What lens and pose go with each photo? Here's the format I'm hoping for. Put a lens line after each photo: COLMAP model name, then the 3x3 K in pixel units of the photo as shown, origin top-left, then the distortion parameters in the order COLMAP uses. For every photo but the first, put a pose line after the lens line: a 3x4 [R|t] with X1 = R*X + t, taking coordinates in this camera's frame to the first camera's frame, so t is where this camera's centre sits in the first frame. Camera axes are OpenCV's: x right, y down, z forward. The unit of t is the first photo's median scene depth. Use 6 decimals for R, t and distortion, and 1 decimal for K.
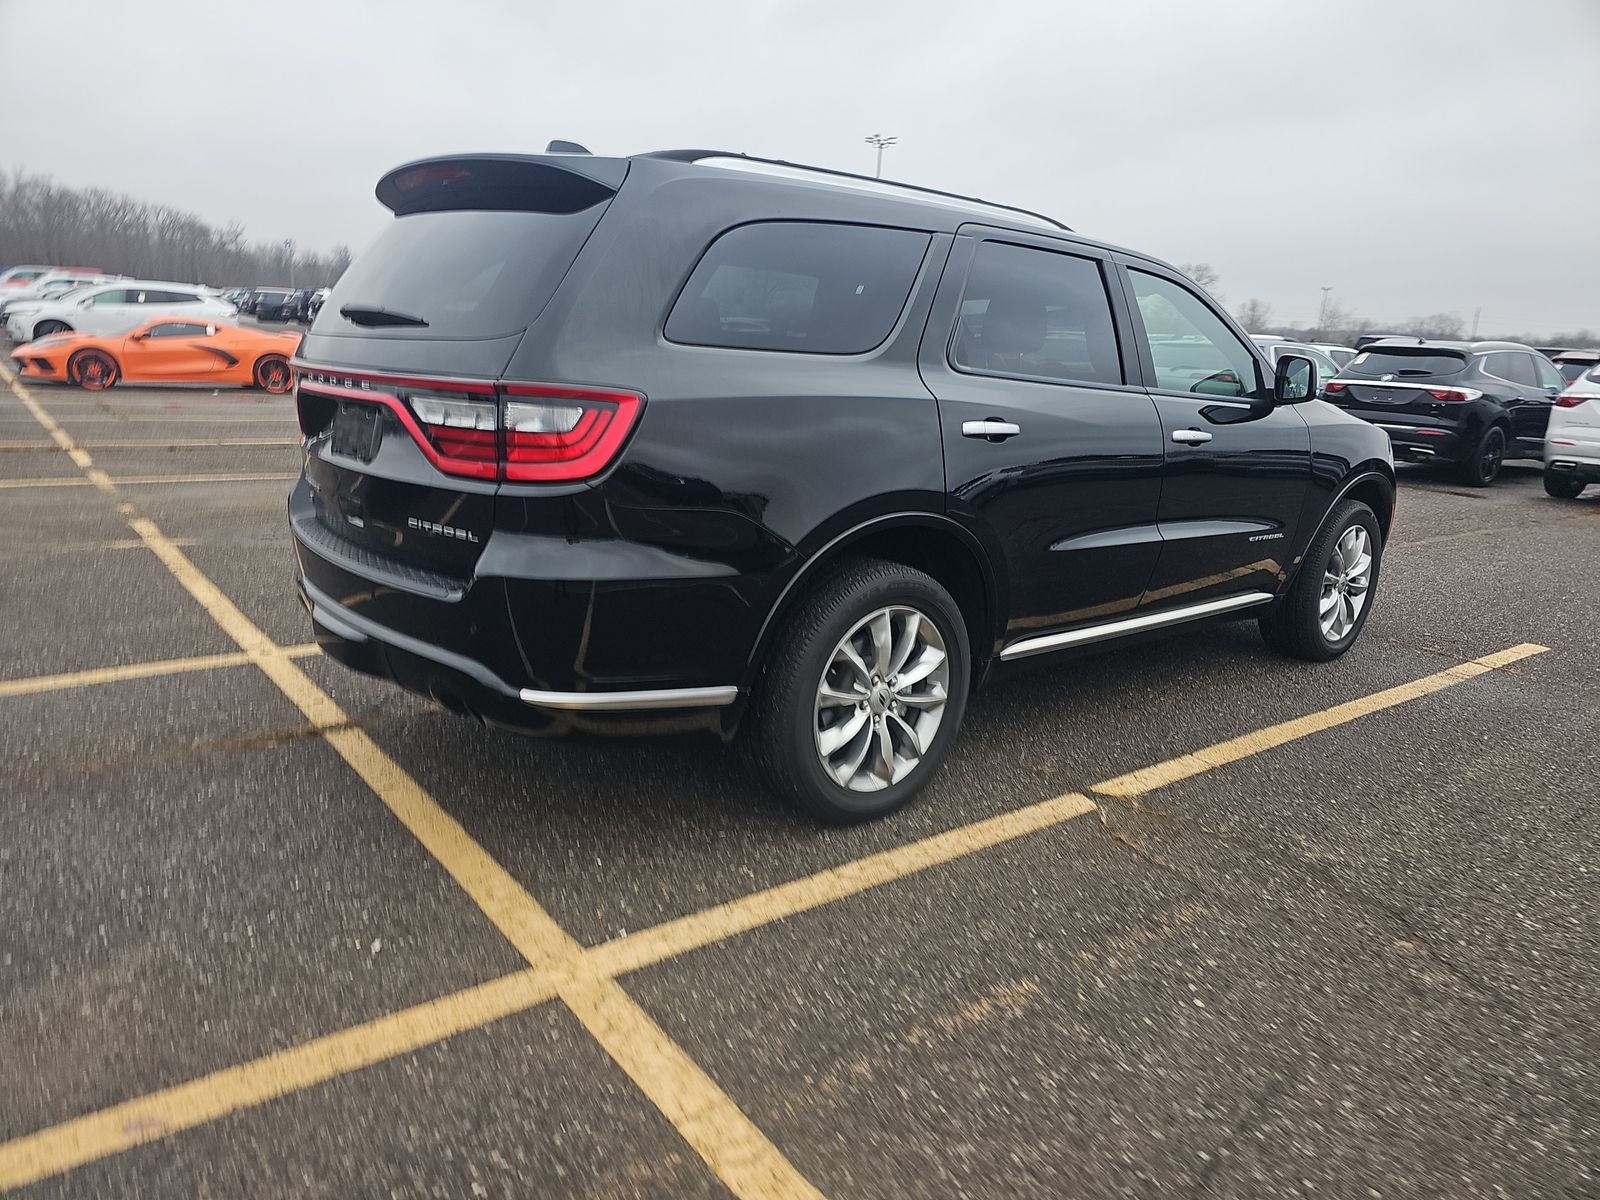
lens RADIAL K [[1076.8, 0, 800.0], [0, 1076.8, 600.0], [0, 0, 1]] dist [0.088923, -0.078263]
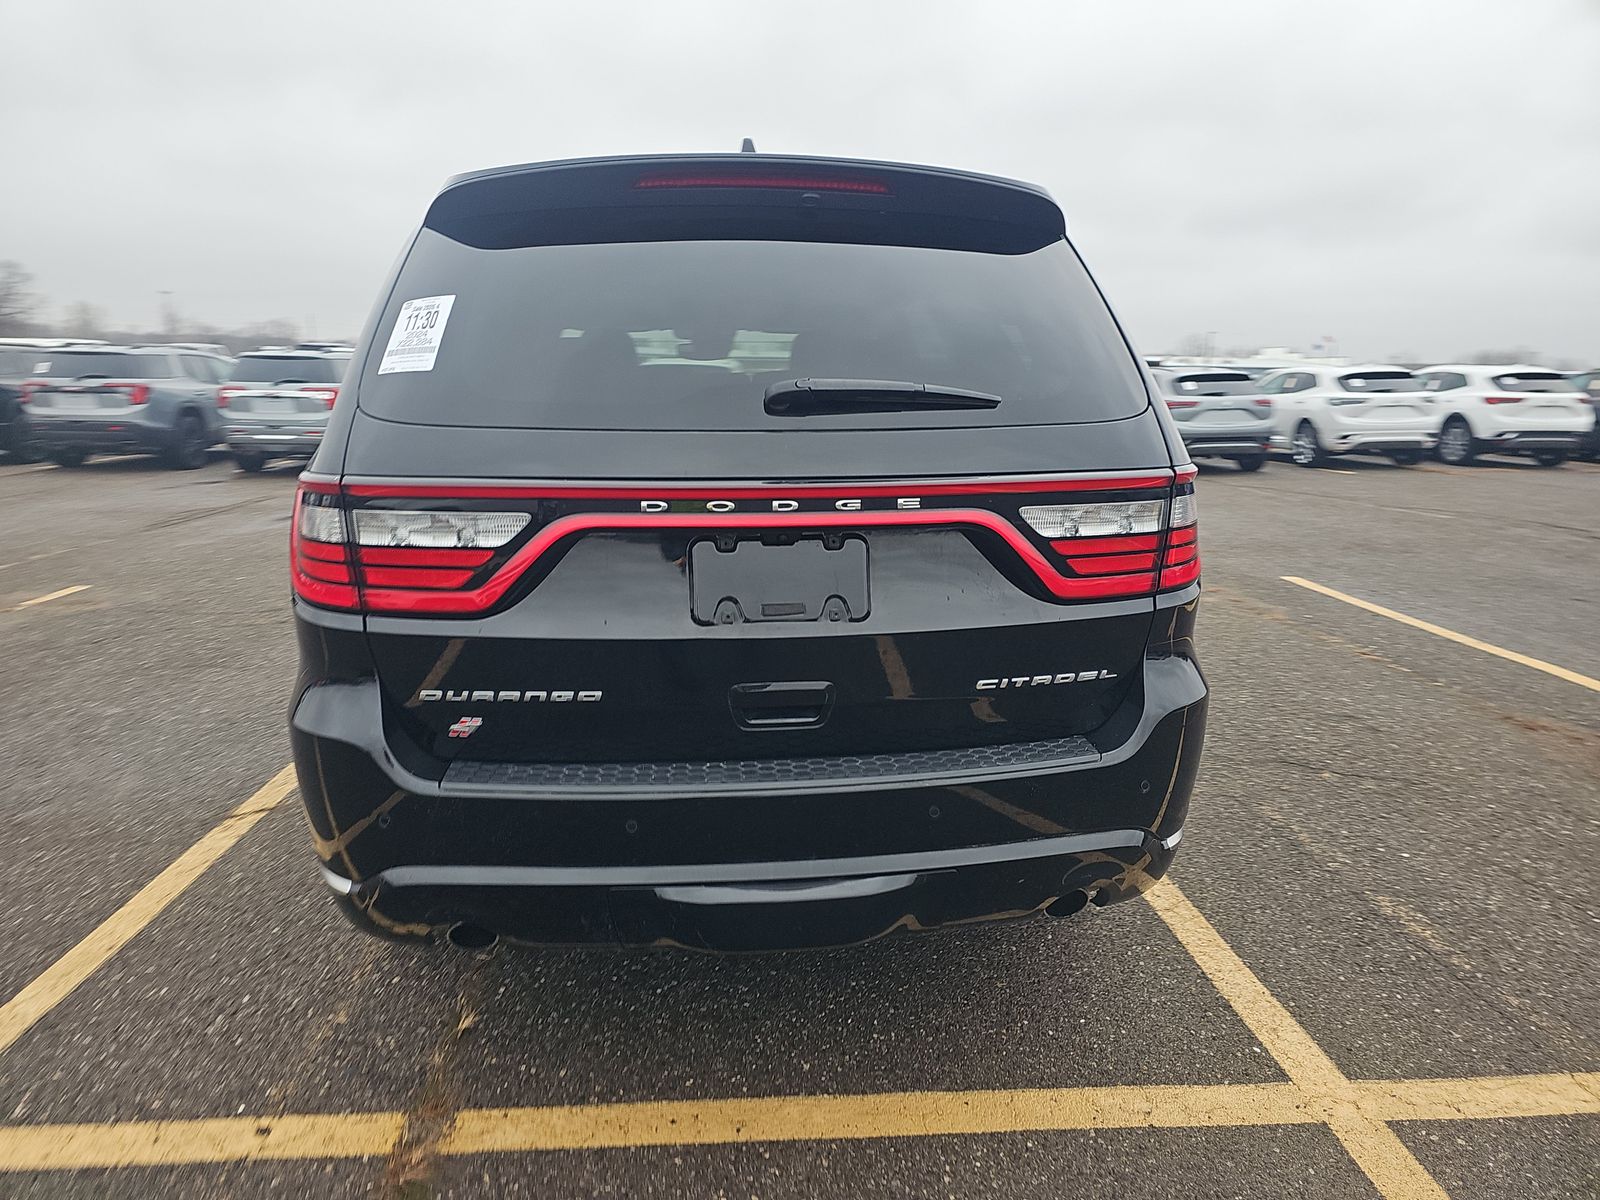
lens RADIAL K [[1076.8, 0, 800.0], [0, 1076.8, 600.0], [0, 0, 1]] dist [0.088923, -0.078263]
pose [[0.563762, -0.208368, 0.799222, -1.037834], [0.210351, 0.971968, 0.105026, -0.237790], [-0.798702, 0.108908, 0.591789, 0.721875]]
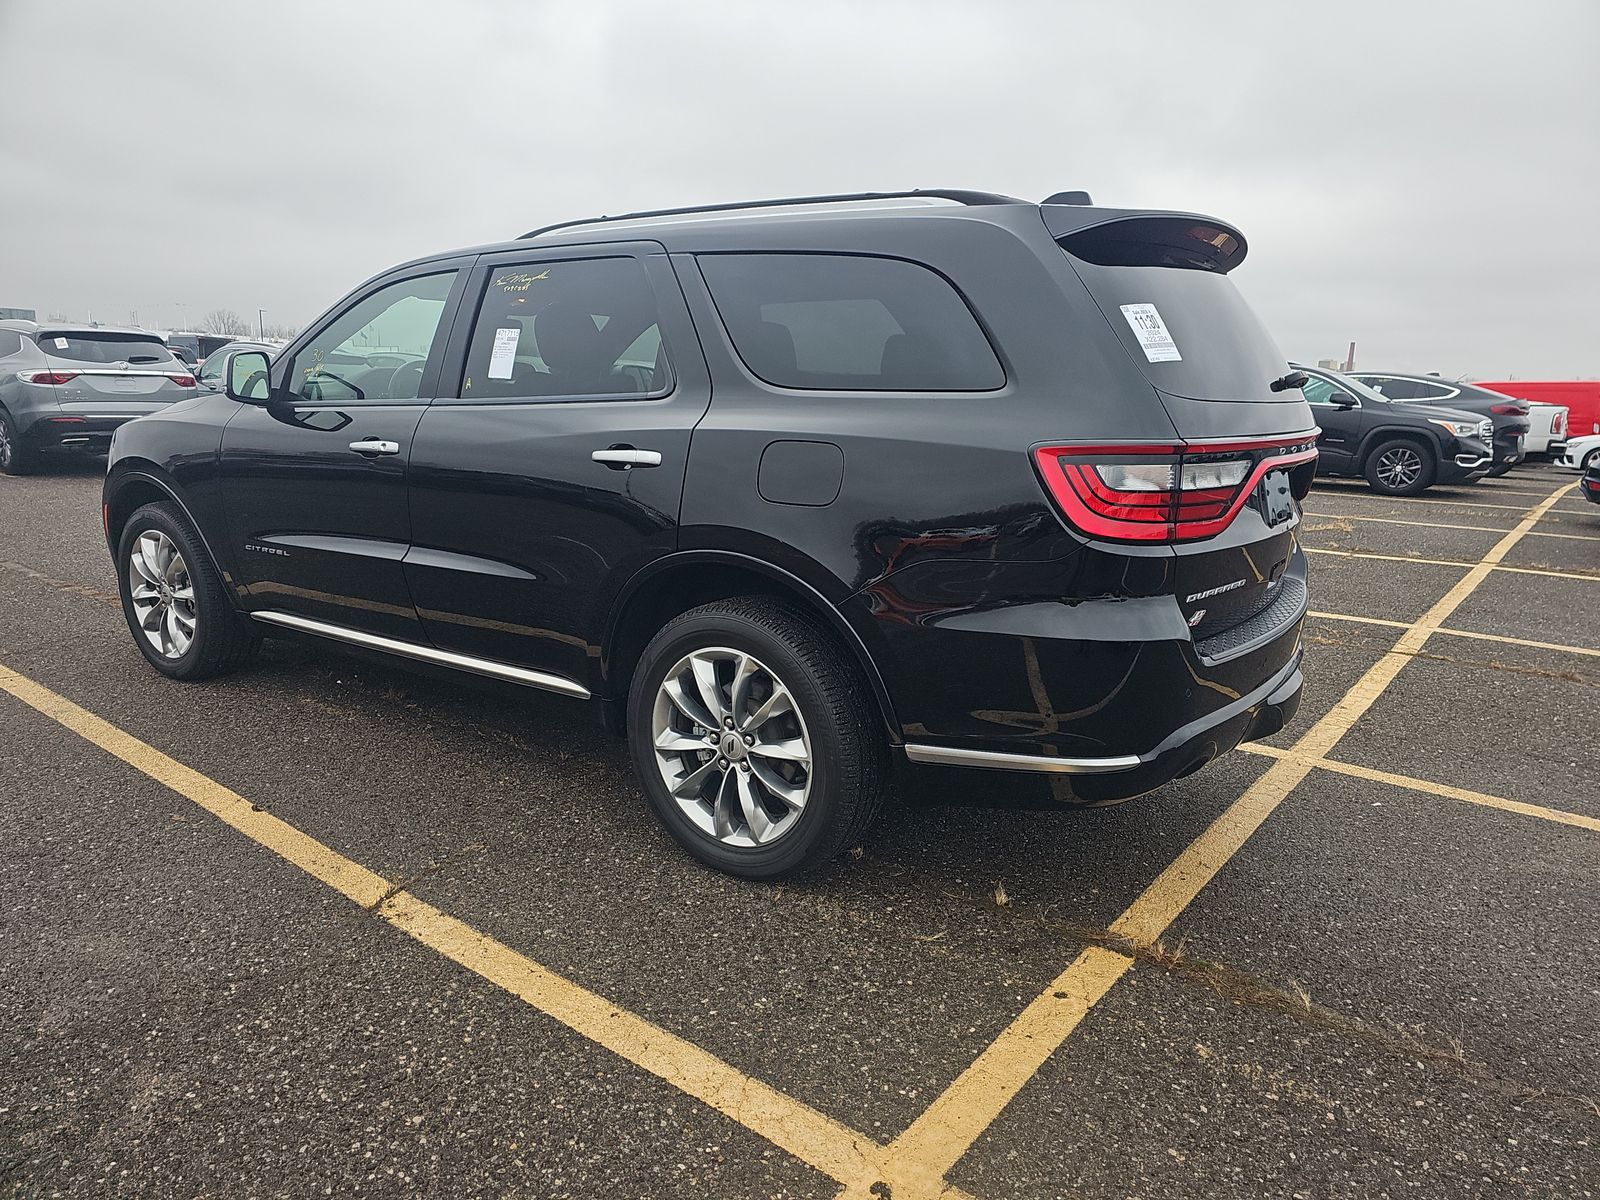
lens RADIAL K [[1076.8, 0, 800.0], [0, 1076.8, 600.0], [0, 0, 1]] dist [0.088923, -0.078263]
pose [[-0.296792, -0.228585, 0.927180, -1.449943], [0.168510, 0.943156, 0.286464, -0.506094], [-0.939957, 0.241260, -0.241403, 1.969585]]
